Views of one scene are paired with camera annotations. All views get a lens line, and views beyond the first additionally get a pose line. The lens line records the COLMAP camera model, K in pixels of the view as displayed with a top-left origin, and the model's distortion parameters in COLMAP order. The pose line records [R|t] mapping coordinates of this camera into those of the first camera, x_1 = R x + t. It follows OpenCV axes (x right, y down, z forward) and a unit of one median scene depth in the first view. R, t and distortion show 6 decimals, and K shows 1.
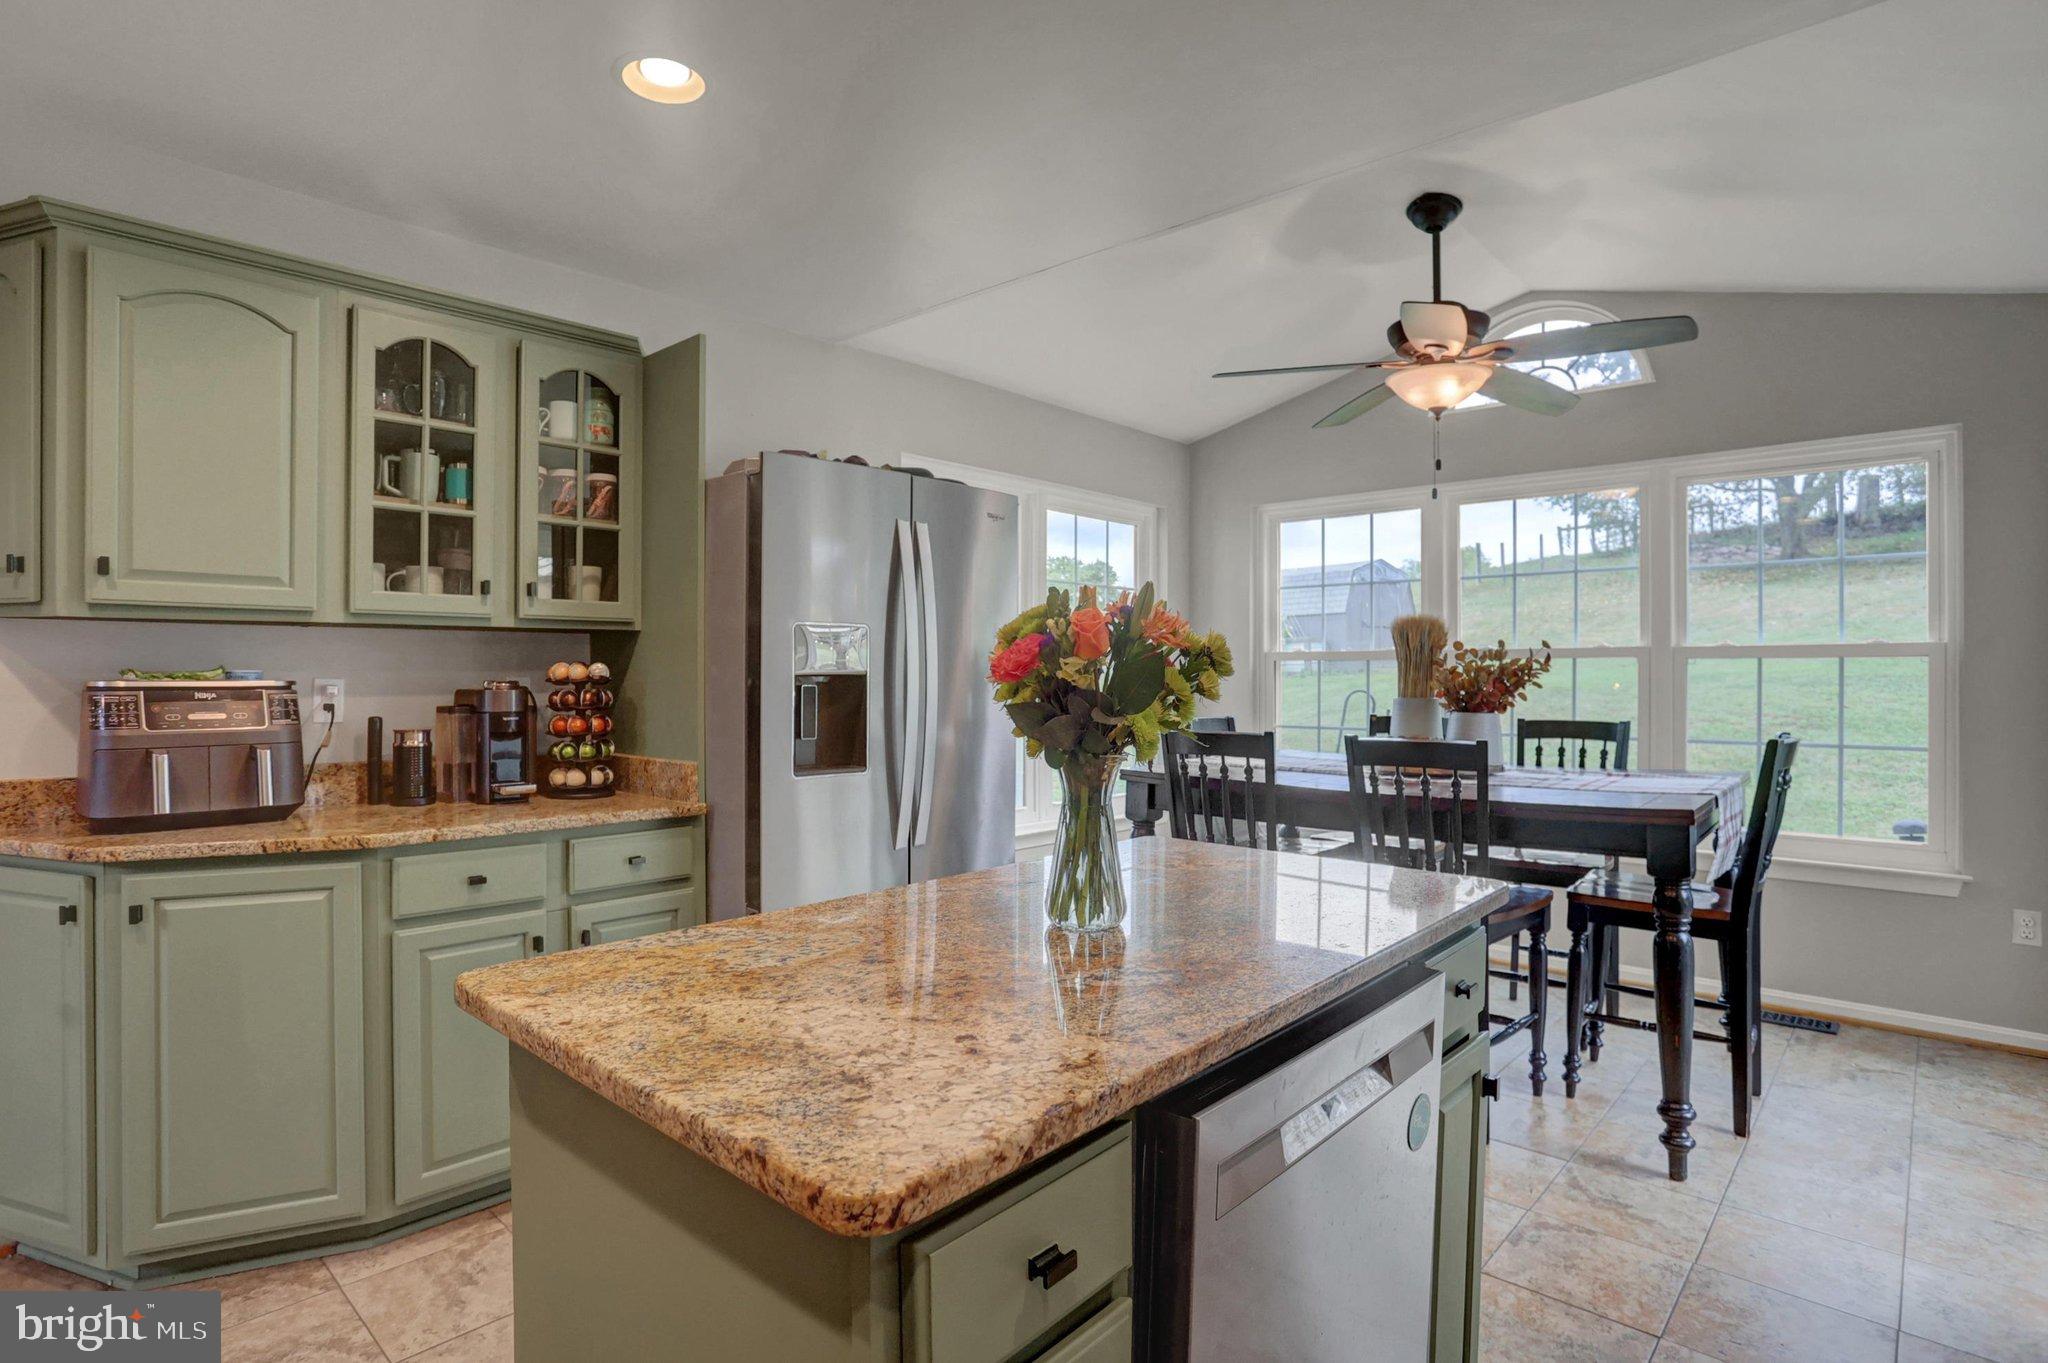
lens RADIAL K [[1043.6, 0, 1026.4], [0, 1043.6, 682.7], [0, 0, 1]] dist [-0.026774, 0.007371]
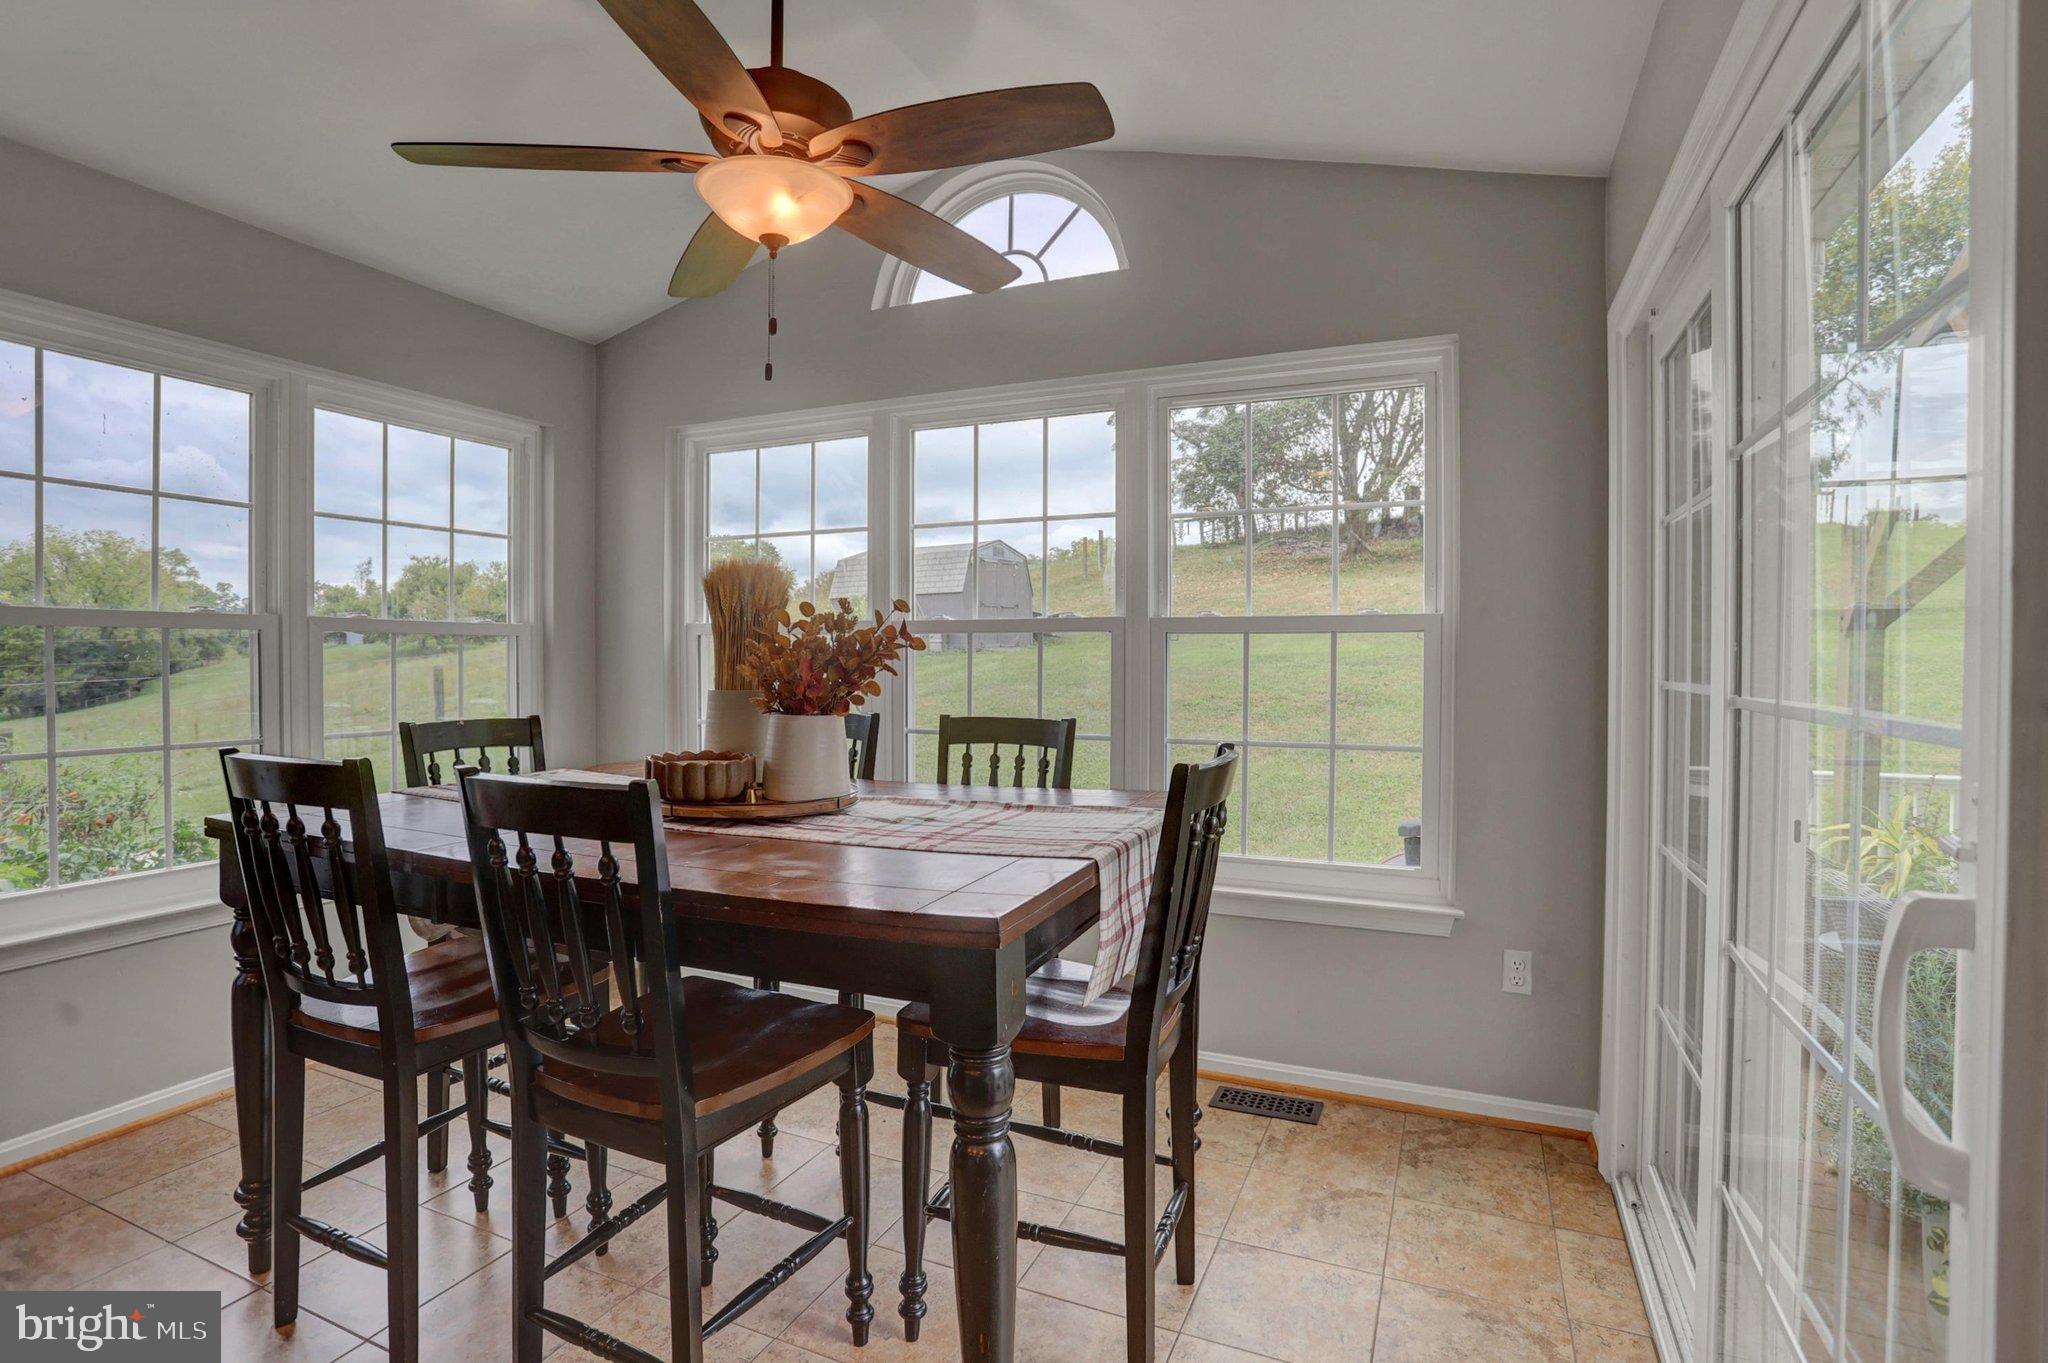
lens RADIAL K [[1001.4, 0, 1015.5], [0, 1001.4, 686.4], [0, 0, 1]] dist [-0.049893, -0.000063]
pose [[0.954293, -0.011000, 0.298670, 0.337432], [0.003974, 0.999701, 0.024120, -0.002370], [-0.298846, -0.021831, 0.954052, 0.350570]]
